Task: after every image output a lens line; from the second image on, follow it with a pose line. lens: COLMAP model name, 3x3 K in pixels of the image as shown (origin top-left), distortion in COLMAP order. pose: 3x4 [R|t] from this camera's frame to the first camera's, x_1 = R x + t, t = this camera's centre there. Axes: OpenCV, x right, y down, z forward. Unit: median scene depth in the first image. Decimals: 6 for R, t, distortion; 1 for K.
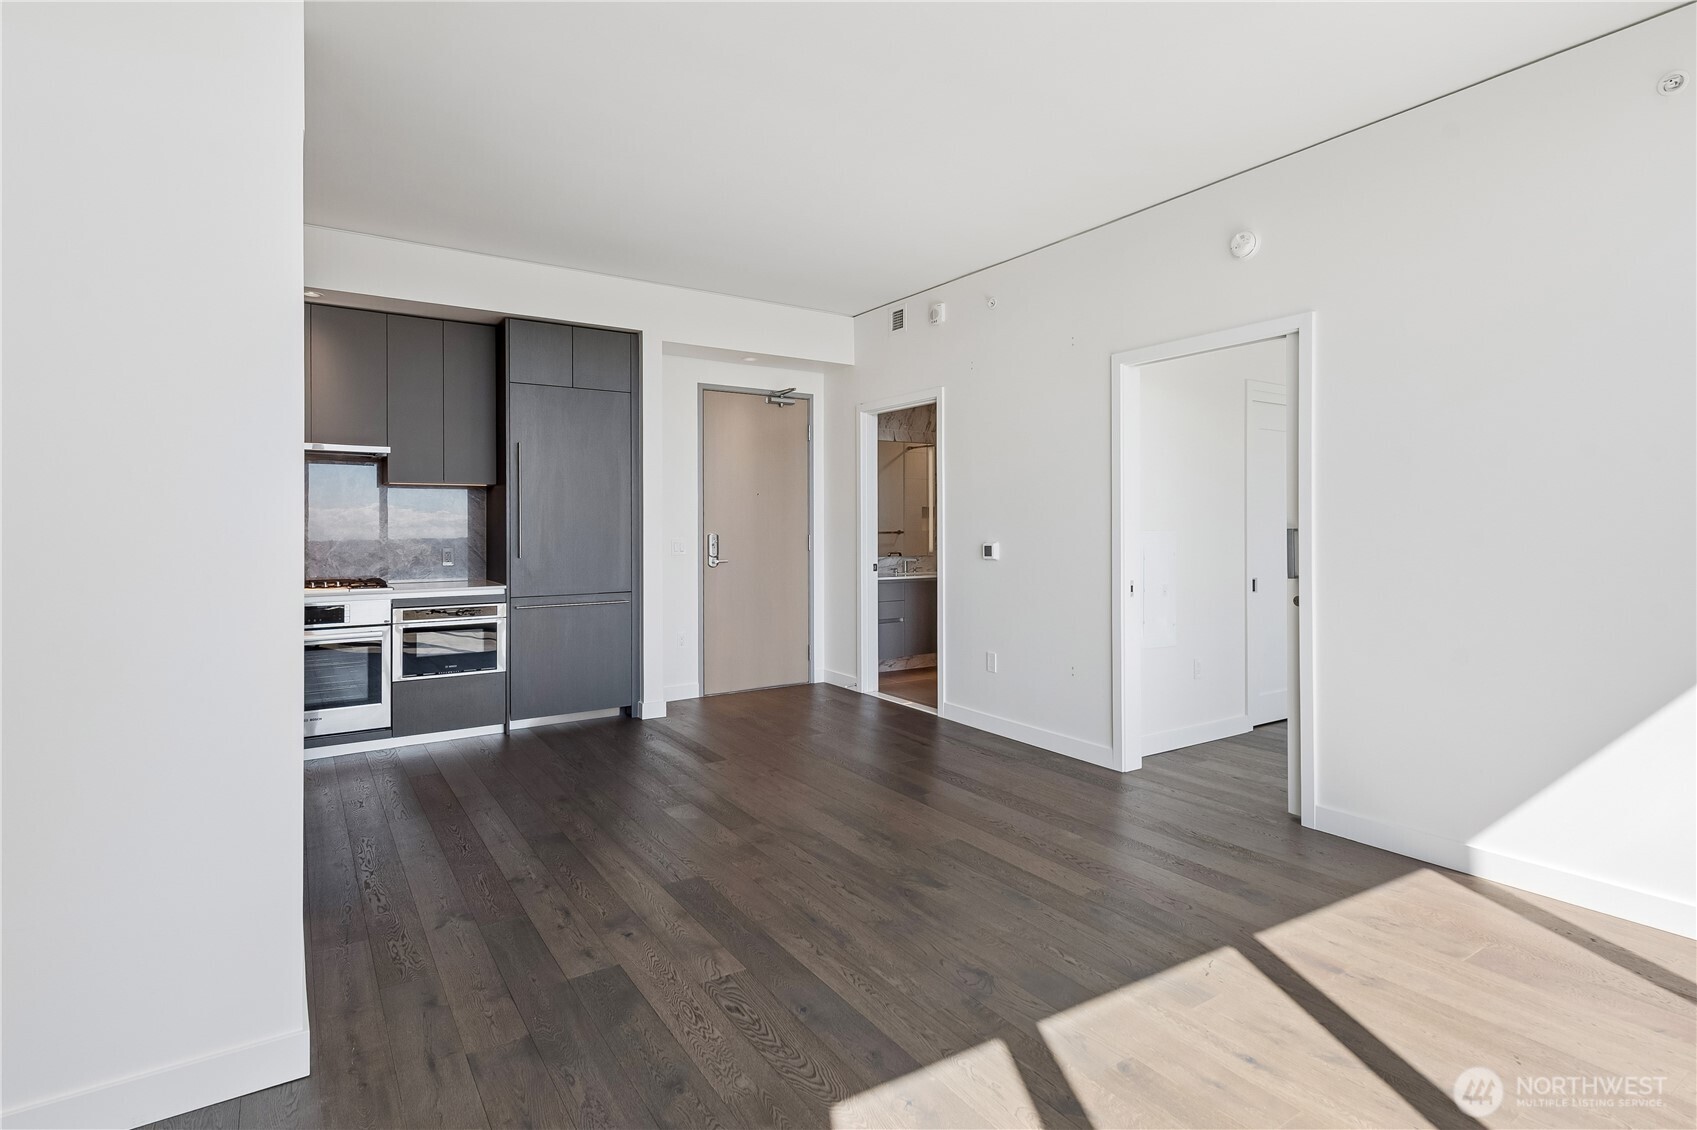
lens RADIAL K [[835.3, 0, 841.6], [0, 835.3, 533.0], [0, 0, 1]] dist [0.003228, 0.000419]
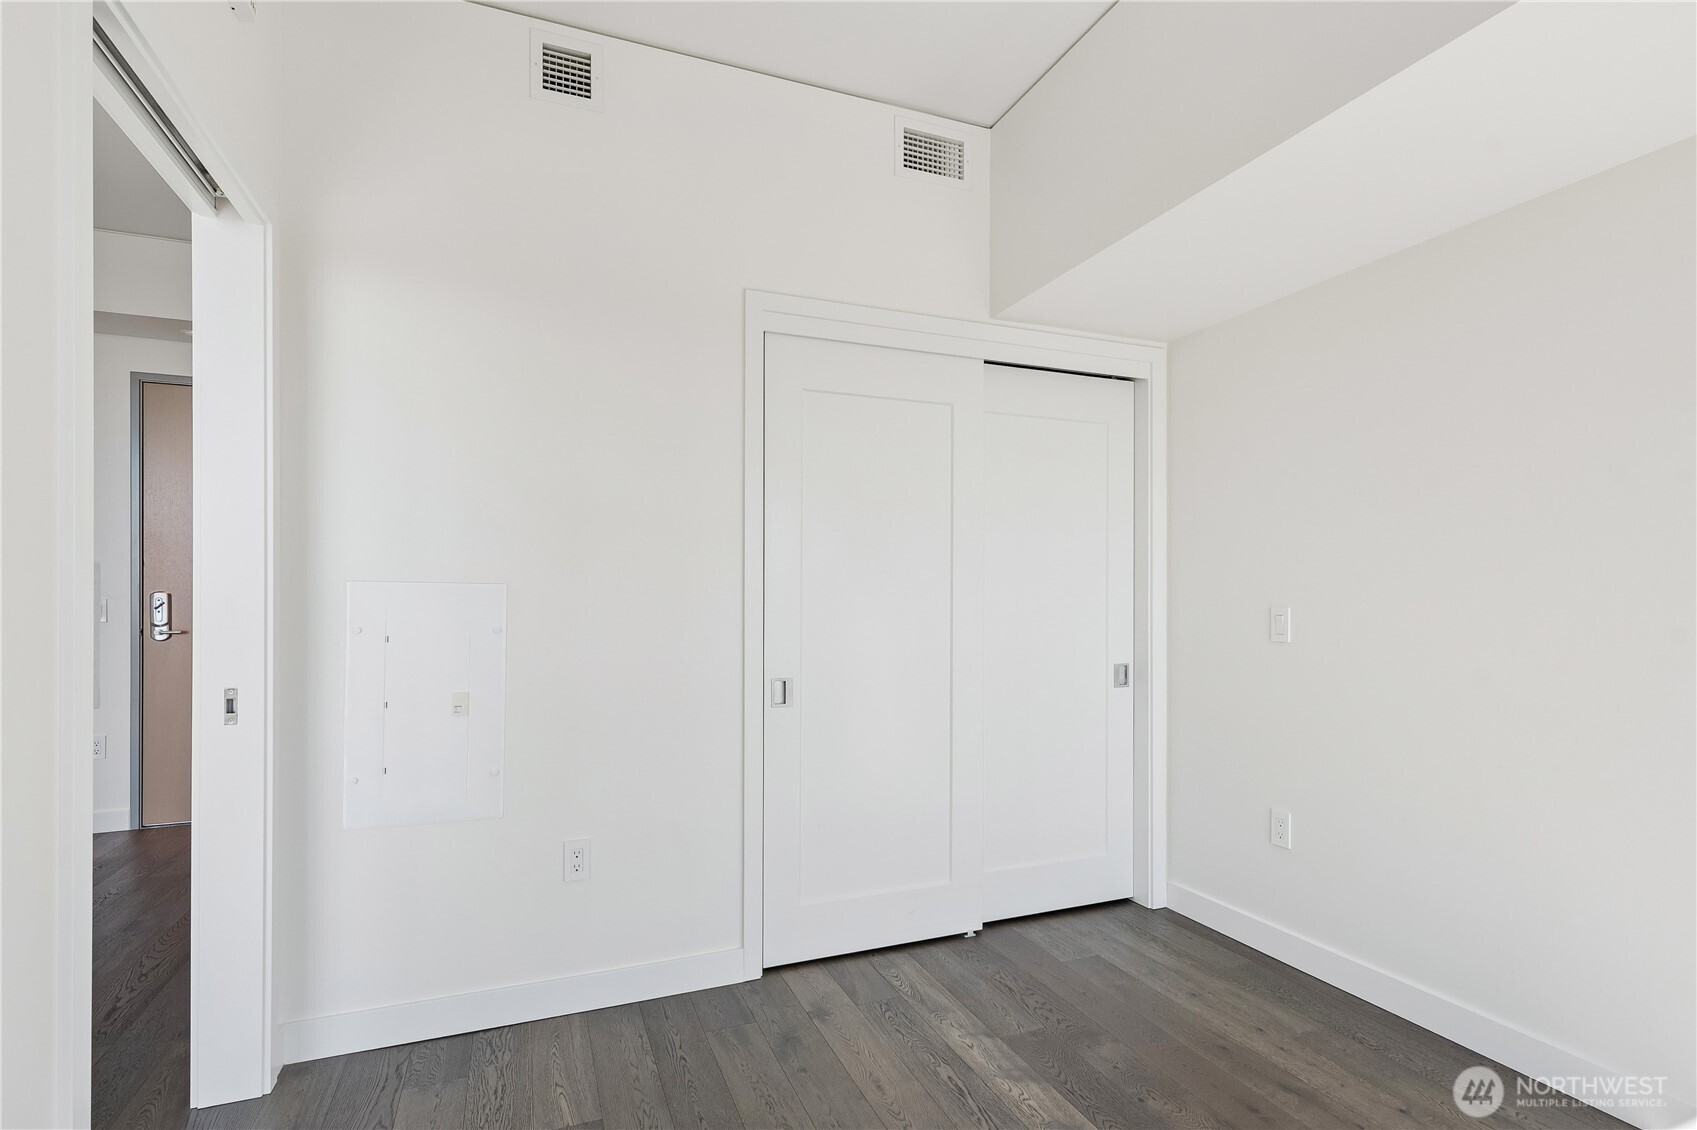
lens RADIAL K [[830.6, 0, 855.2], [0, 830.6, 592.6], [0, 0, 1]] dist [0.003319, 0.000390]
pose [[0.981792, 0.002417, -0.189945, 0.977497], [-0.004076, 0.999957, -0.008344, 0.009083], [0.189917, 0.008966, 0.981759, 0.788037]]
